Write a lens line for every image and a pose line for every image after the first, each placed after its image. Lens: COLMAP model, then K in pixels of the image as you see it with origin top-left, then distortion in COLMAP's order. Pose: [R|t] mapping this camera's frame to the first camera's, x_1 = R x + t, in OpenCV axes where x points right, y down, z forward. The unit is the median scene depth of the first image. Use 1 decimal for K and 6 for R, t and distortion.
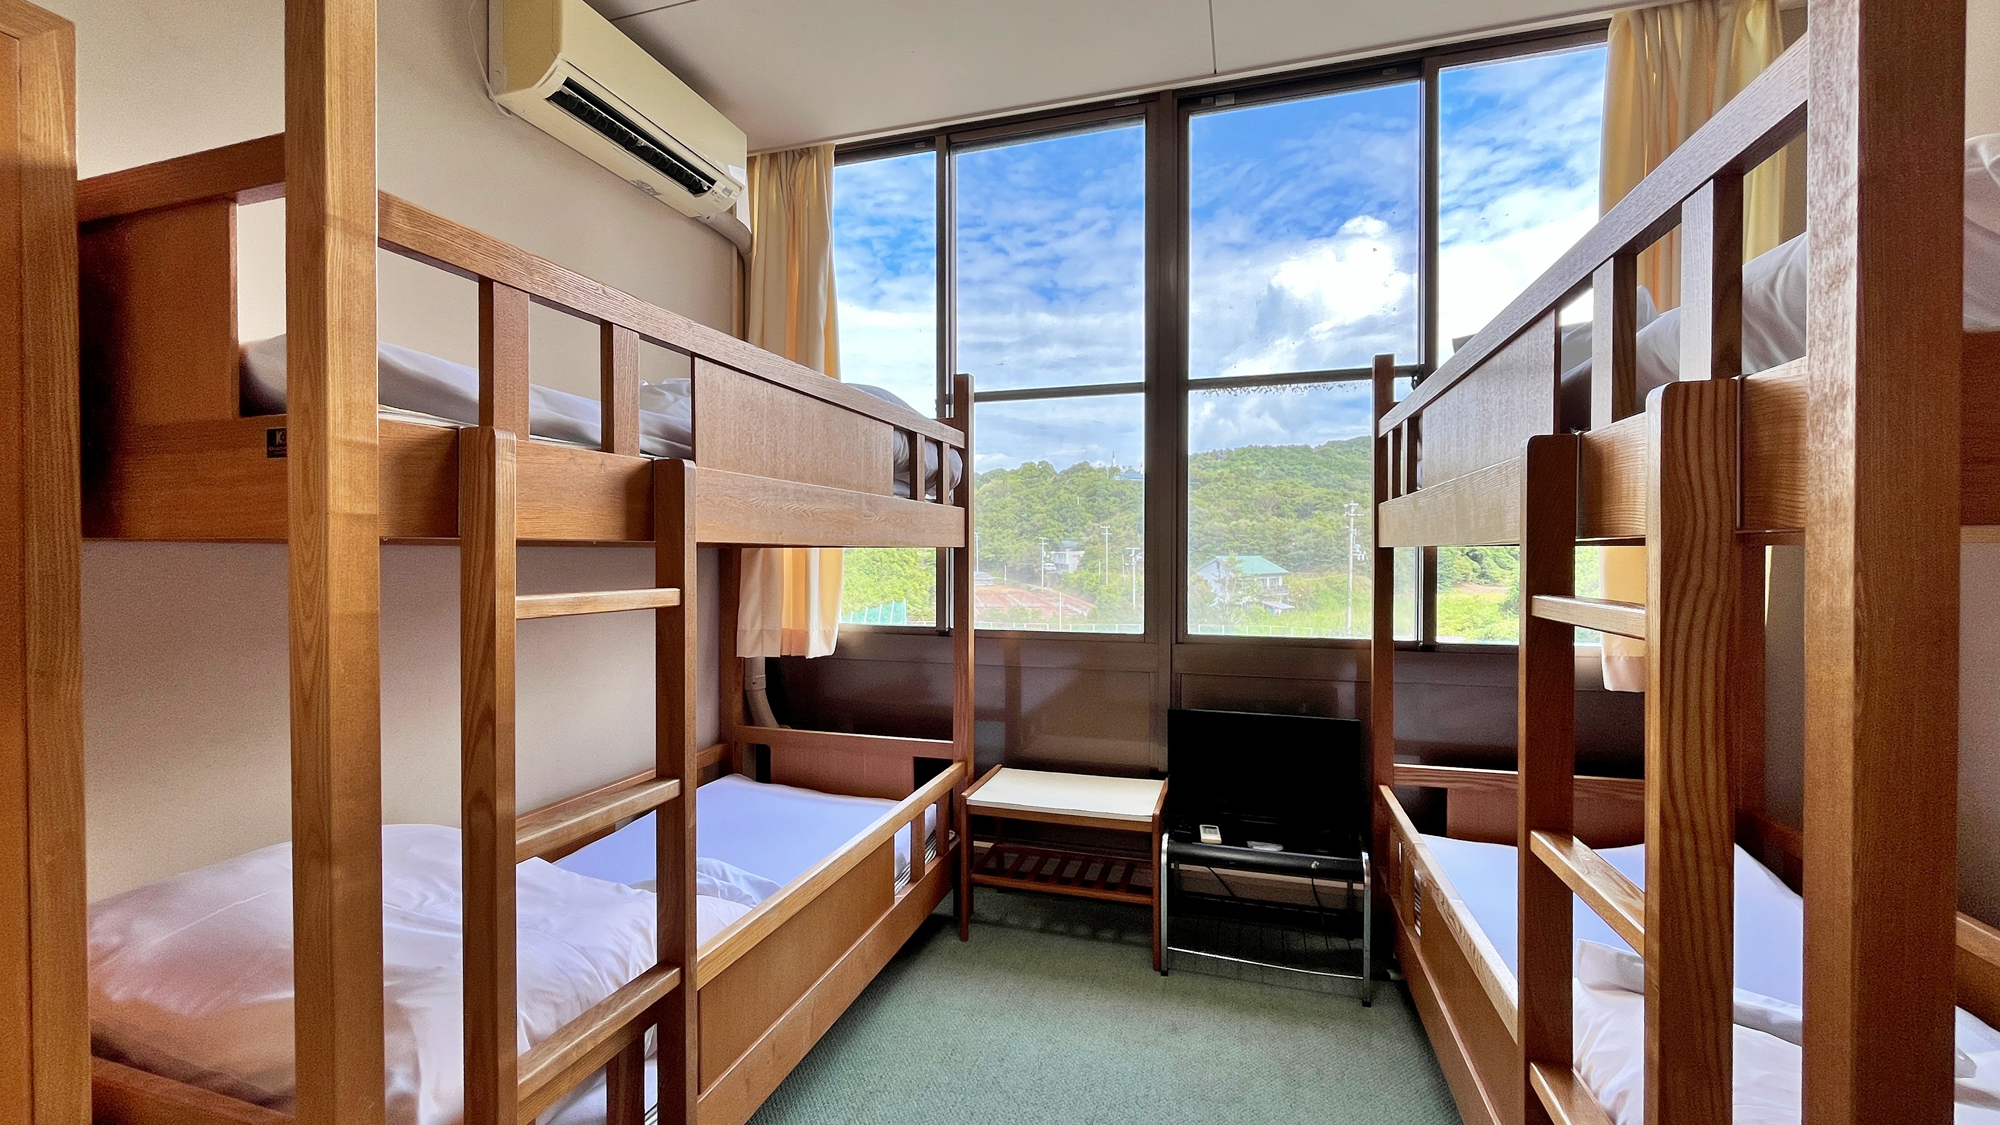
lens RADIAL K [[809.3, 0, 1000.0], [0, 809.3, 562.5], [0, 0, 1]] dist [-0.003063, -0.000075]
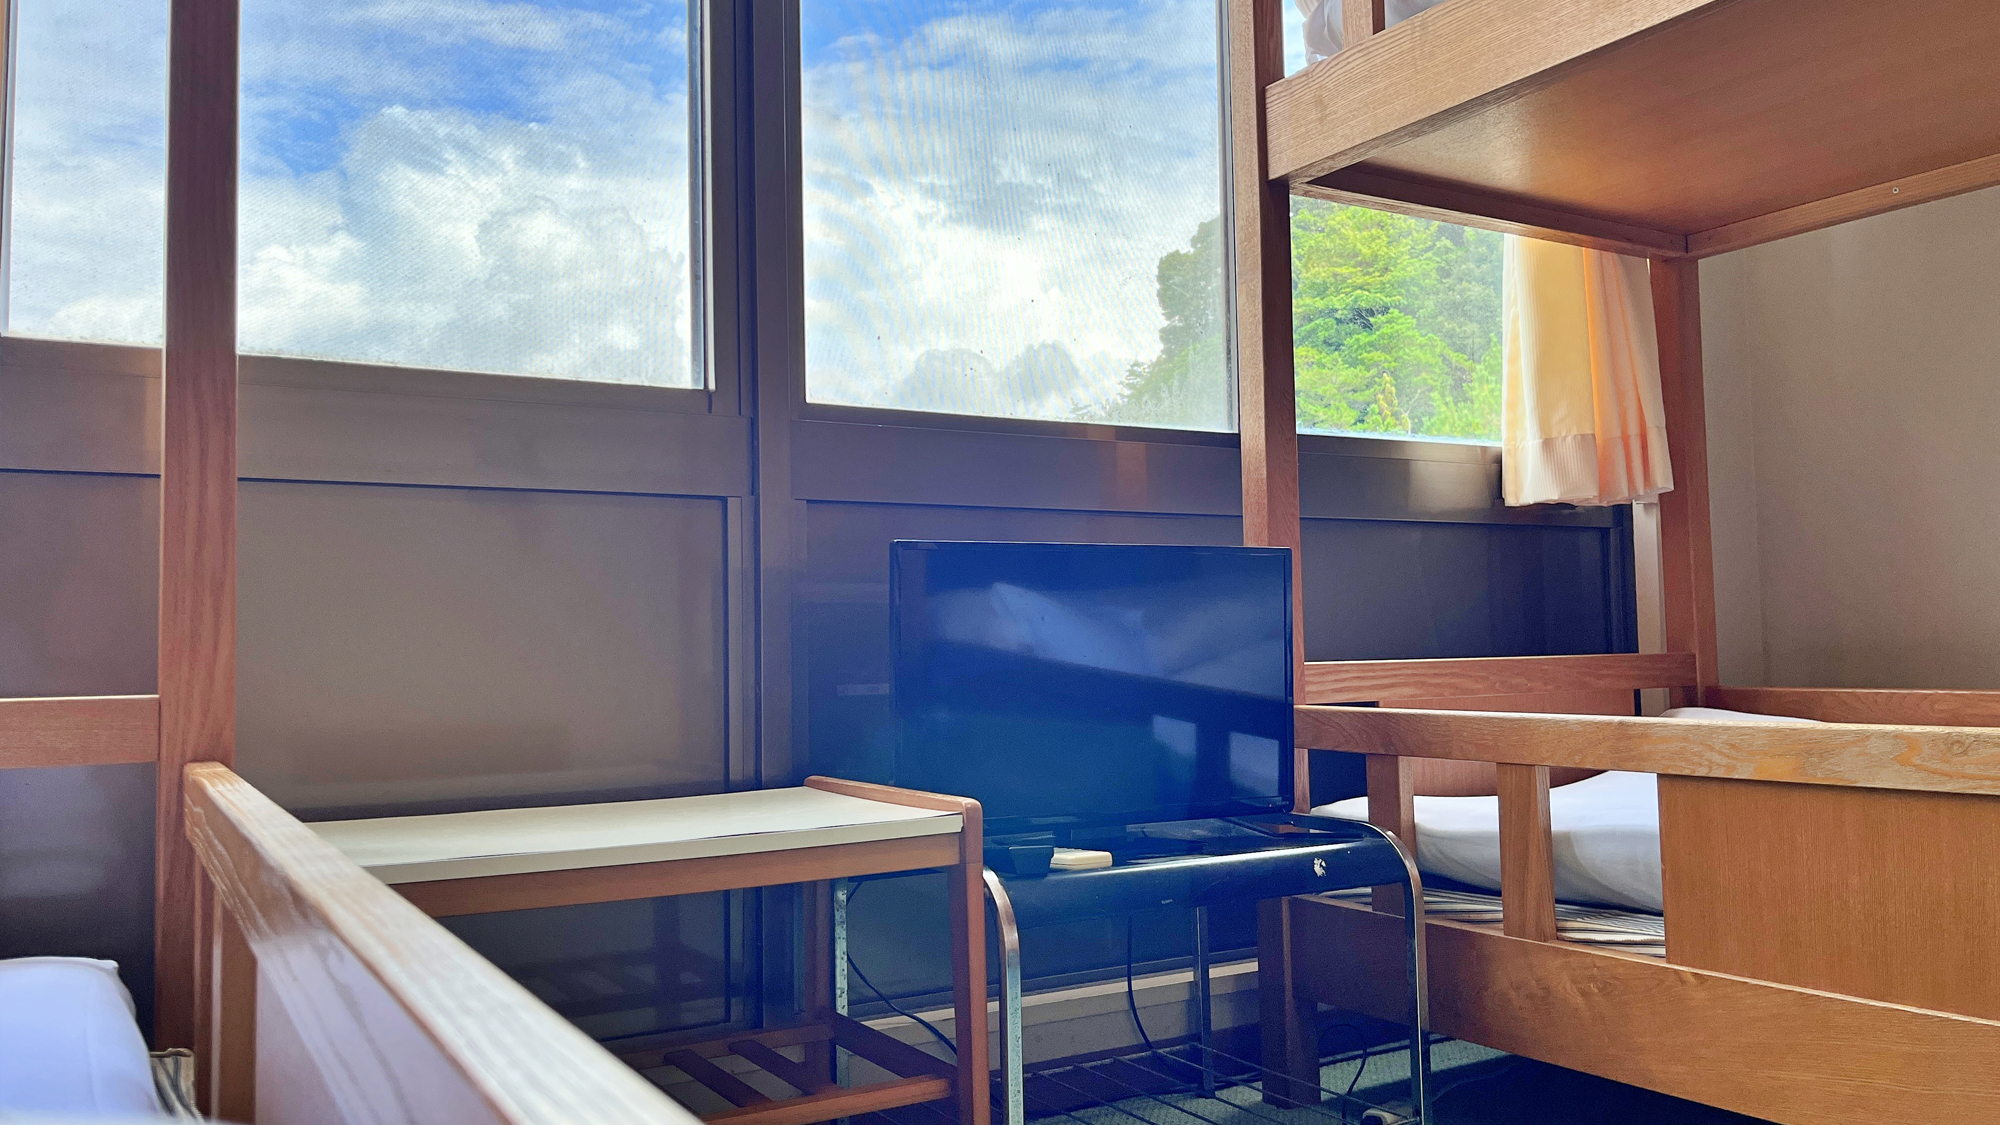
lens RADIAL K [[1495.9, 0, 1000.0], [0, 1495.9, 562.5], [0, 0, 1]] dist [0.008434, 0.001609]
pose [[0.686598, 0.029285, 0.726447, -0.244155], [0.029444, 0.997249, -0.068030, 0.252346], [-0.726441, 0.068099, 0.683847, 0.561373]]
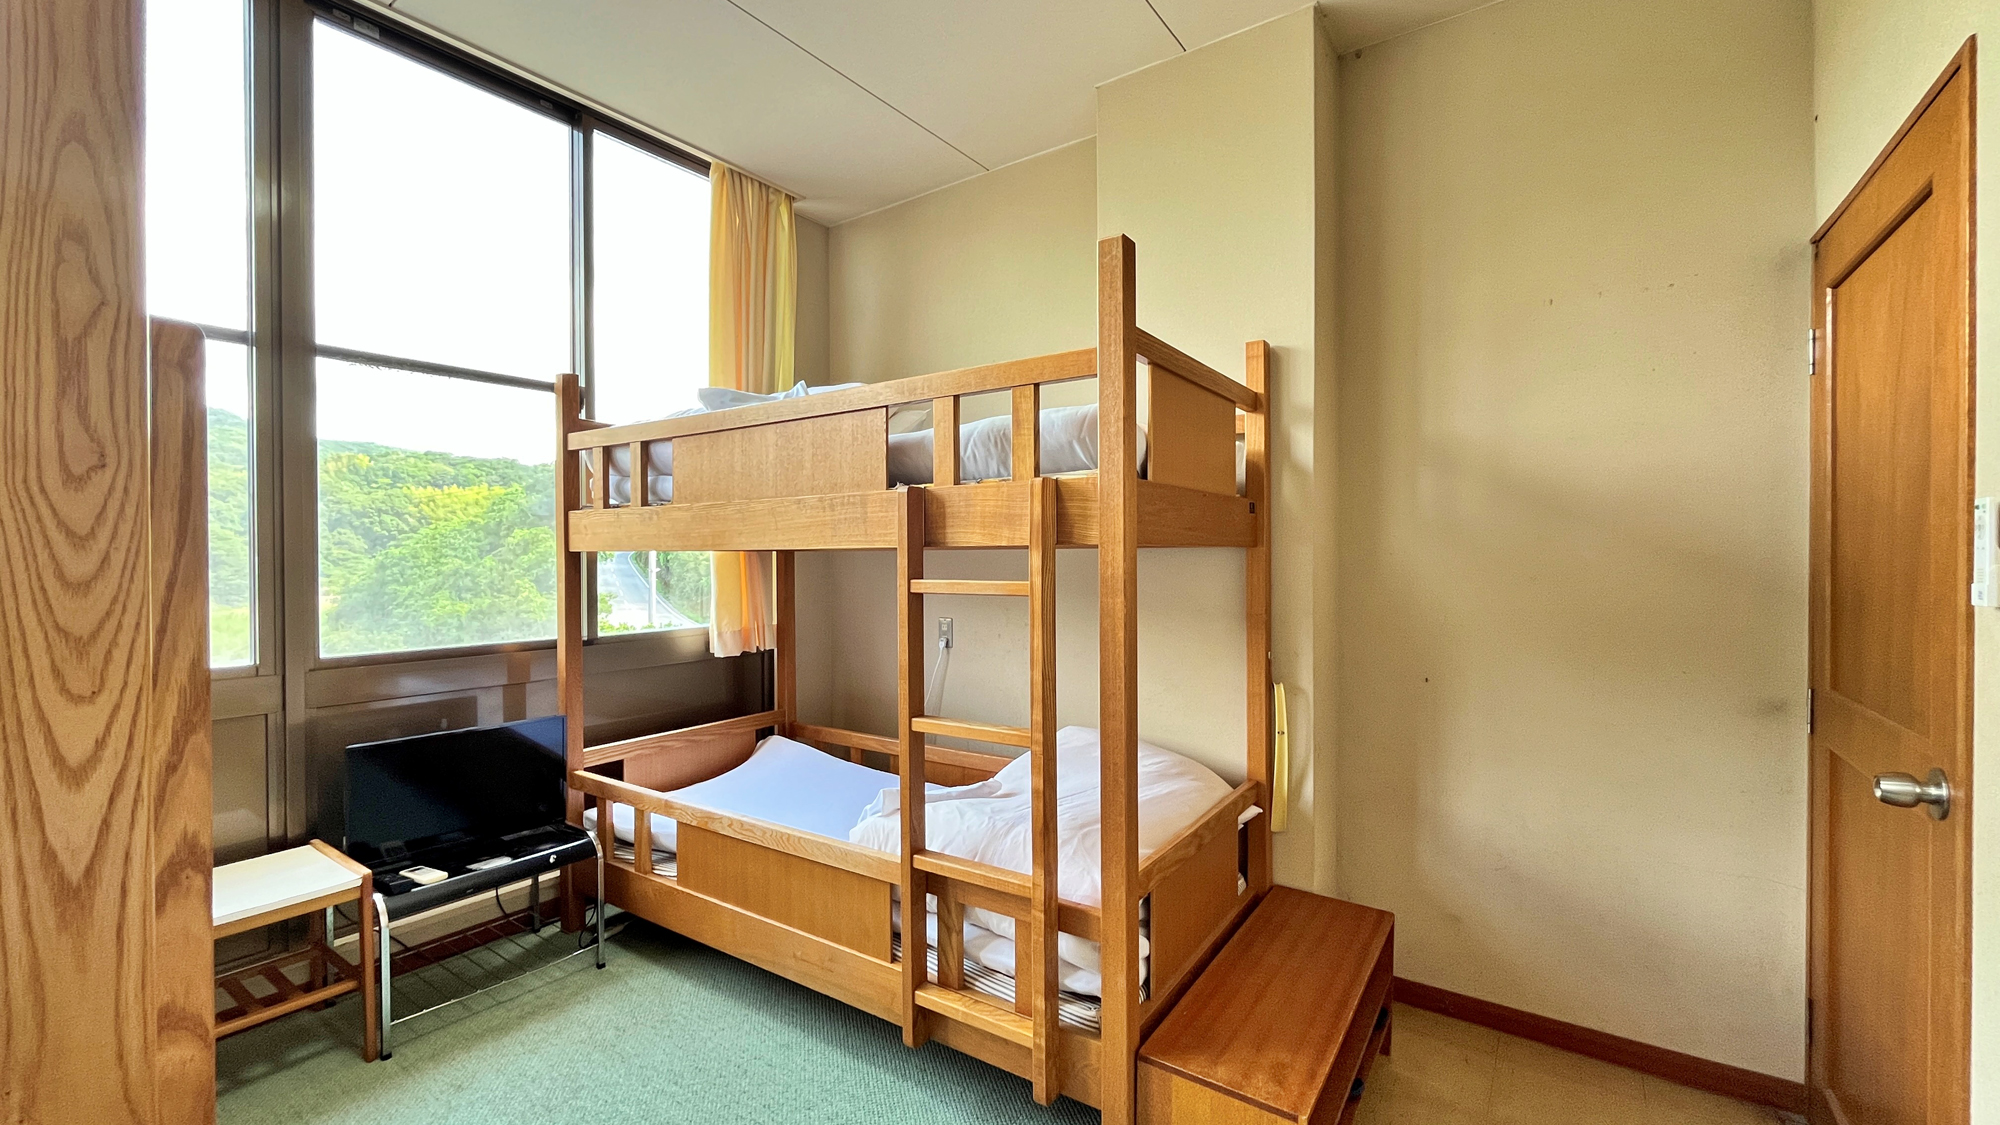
lens RADIAL K [[809.3, 0, 1000.0], [0, 809.3, 562.5], [0, 0, 1]] dist [-0.003063, -0.000075]
pose [[0.310414, -0.008553, 0.950563, -0.386189], [0.013911, 0.999893, 0.004454, -0.001552], [-0.950500, 0.011841, 0.310500, 0.122469]]
